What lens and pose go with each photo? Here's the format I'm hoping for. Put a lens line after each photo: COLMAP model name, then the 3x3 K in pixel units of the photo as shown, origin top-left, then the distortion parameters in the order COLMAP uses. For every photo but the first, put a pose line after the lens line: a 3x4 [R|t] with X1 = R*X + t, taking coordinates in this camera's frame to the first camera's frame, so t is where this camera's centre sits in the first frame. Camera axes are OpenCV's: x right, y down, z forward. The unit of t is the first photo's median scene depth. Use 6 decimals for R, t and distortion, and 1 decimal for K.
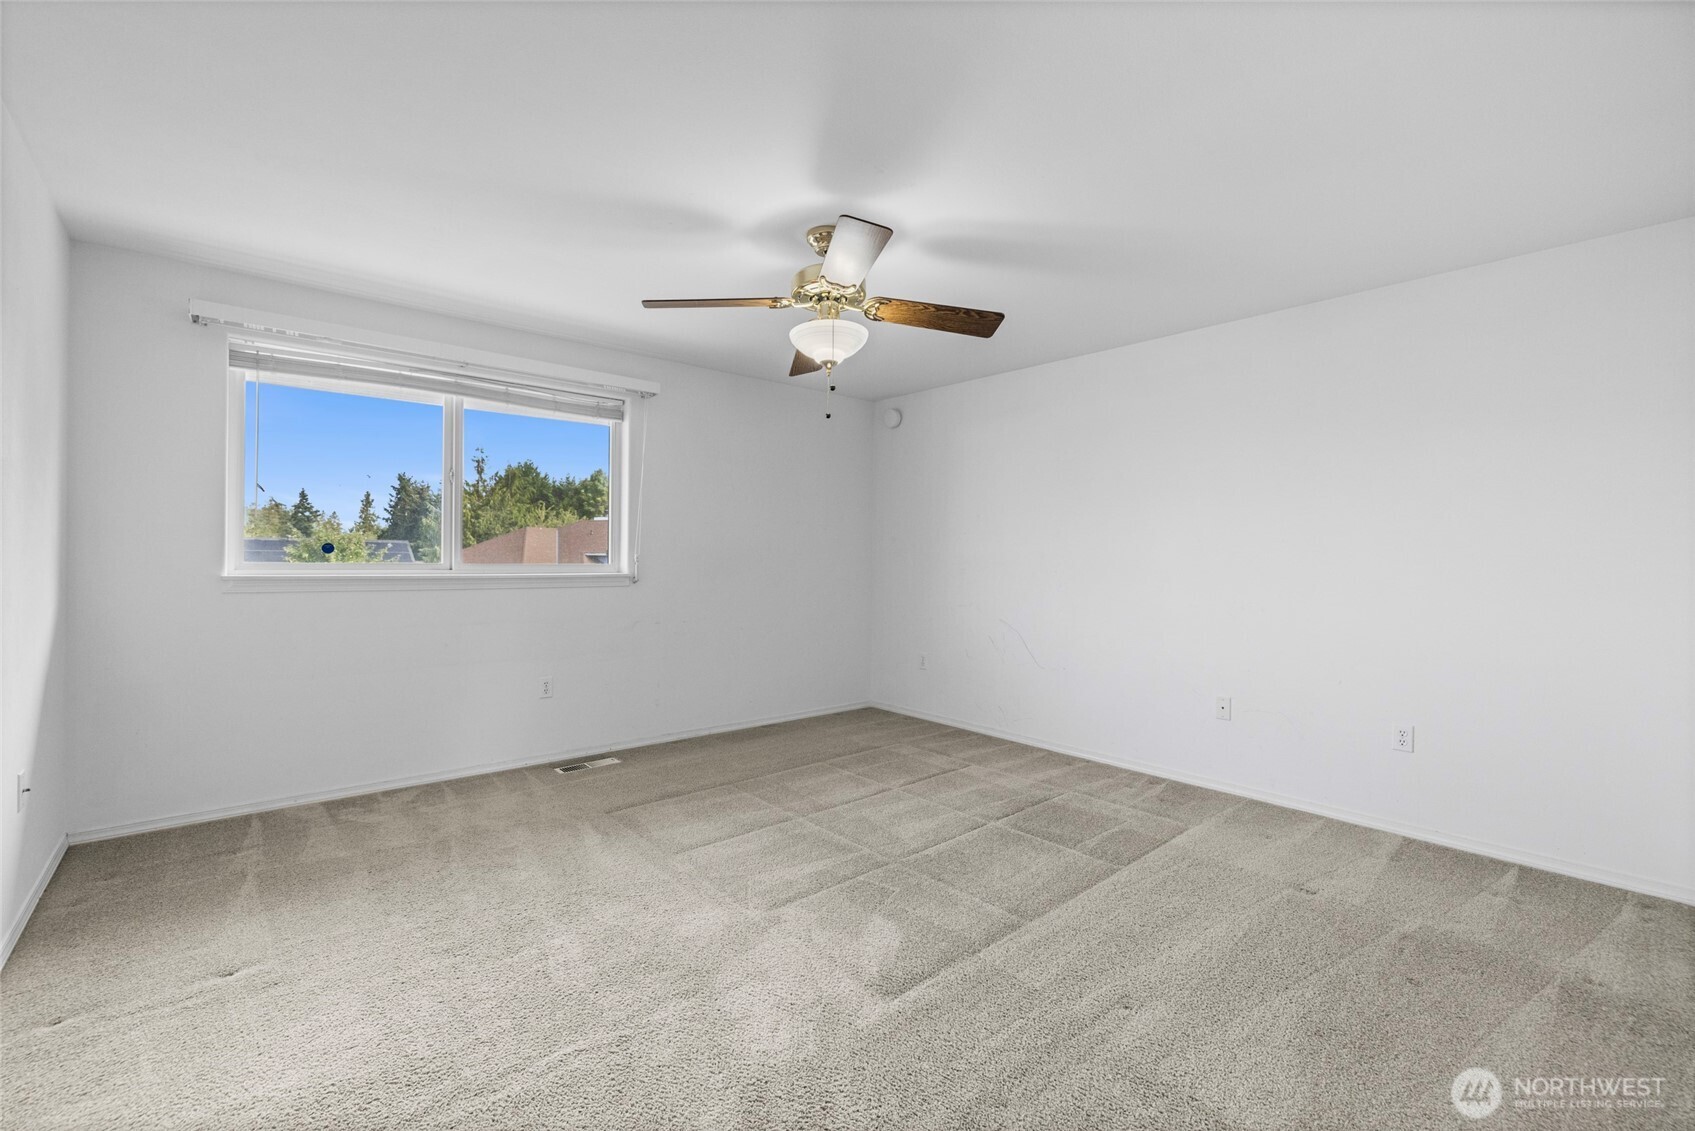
lens RADIAL K [[724.3, 0, 836.9], [0, 724.3, 562.3], [0, 0, 1]] dist [0.000751, -0.000670]
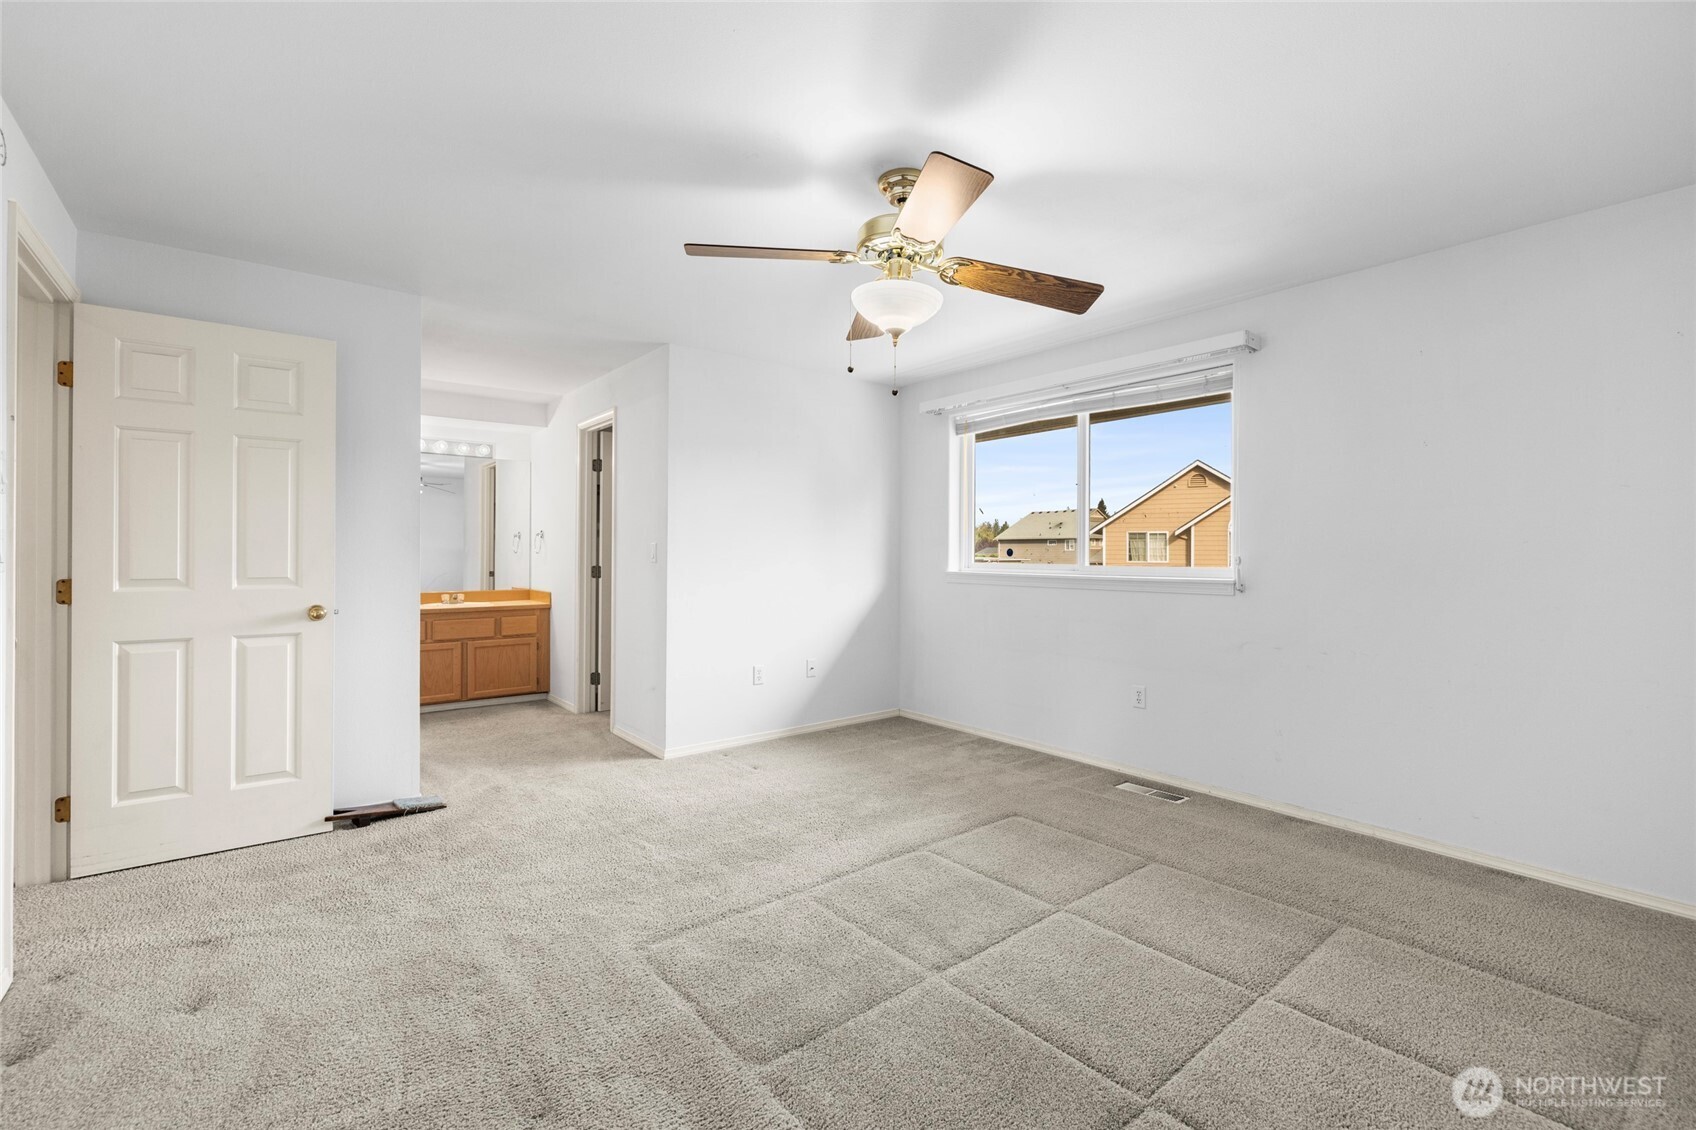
lens RADIAL K [[724.8, 0, 836.7], [0, 724.8, 560.1], [0, 0, 1]] dist [0.000751, -0.000670]
pose [[-0.027439, -0.003283, -0.999618, 0.659522], [-0.011815, 0.999926, -0.002959, 0.002035], [0.999554, 0.011729, -0.027475, 0.742781]]
